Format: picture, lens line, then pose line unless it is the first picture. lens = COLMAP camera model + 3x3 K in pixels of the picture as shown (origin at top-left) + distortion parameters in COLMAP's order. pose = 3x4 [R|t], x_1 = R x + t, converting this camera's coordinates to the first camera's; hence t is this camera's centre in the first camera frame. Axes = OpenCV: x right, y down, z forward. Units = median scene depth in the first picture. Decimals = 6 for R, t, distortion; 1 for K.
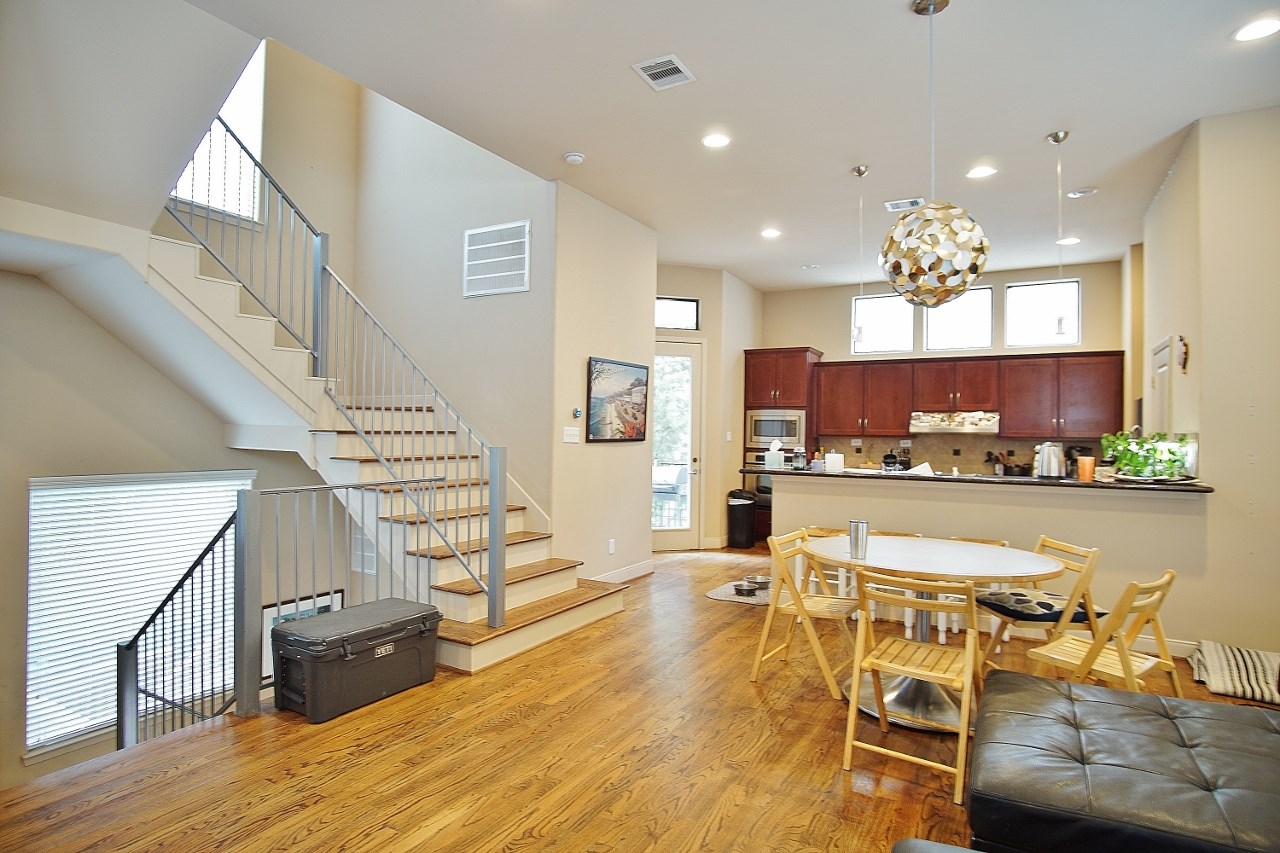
lens RADIAL K [[684.9, 0, 630.3], [0, 684.9, 432.1], [0, 0, 1]] dist [-0.031511, 0.007032]
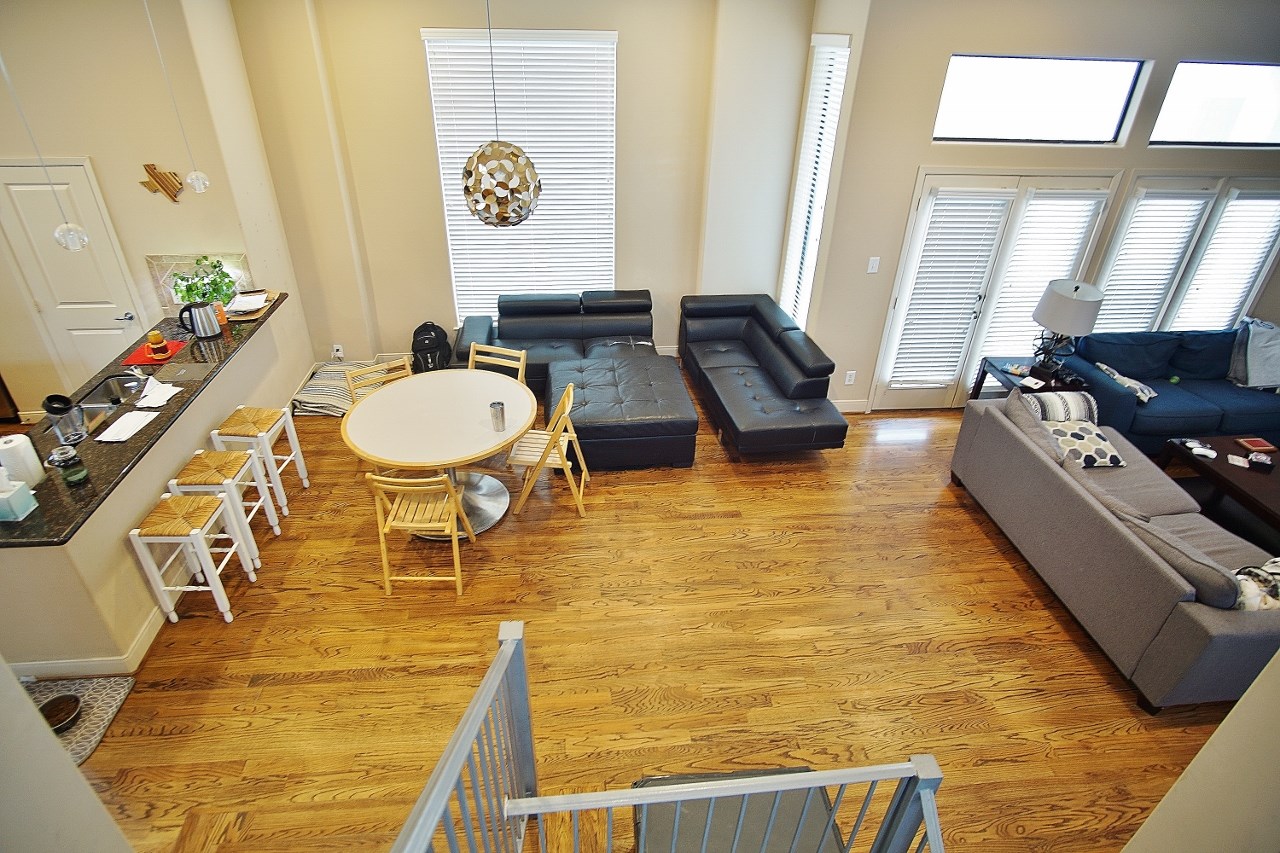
lens RADIAL K [[684.9, 0, 631.9], [0, 684.9, 424.4], [0, 0, 1]] dist [-0.031511, 0.007032]
pose [[-0.586455, -0.440550, 0.679696, -0.416431], [-0.028507, 0.849856, 0.526244, -0.308759], [-0.809480, 0.289242, -0.510961, 0.873868]]
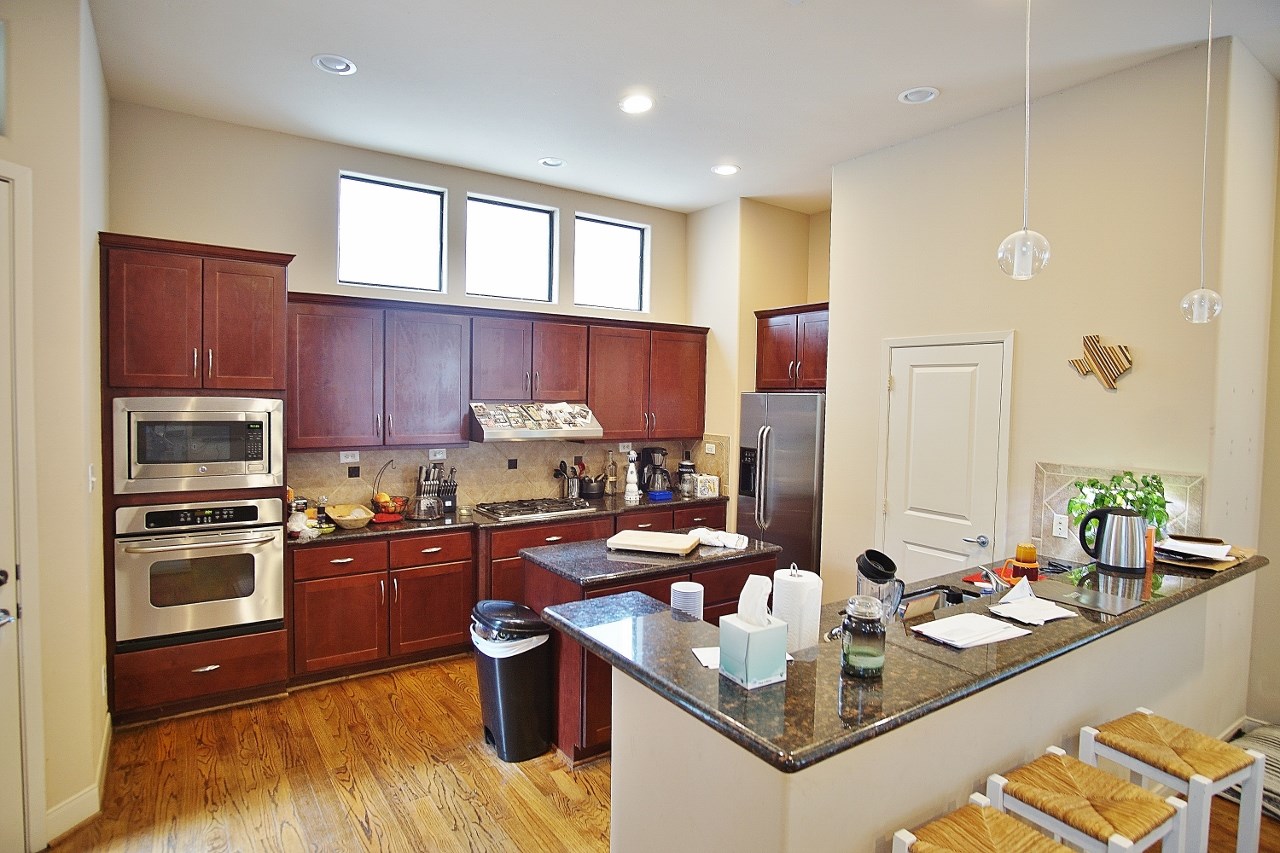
lens RADIAL K [[684.9, 0, 628.3], [0, 684.9, 424.7], [0, 0, 1]] dist [-0.031511, 0.007032]
pose [[0.439293, -0.047000, 0.897114, -0.062563], [-0.014724, 0.998120, 0.059501, -0.069399], [-0.898223, -0.039347, 0.437775, 0.945471]]
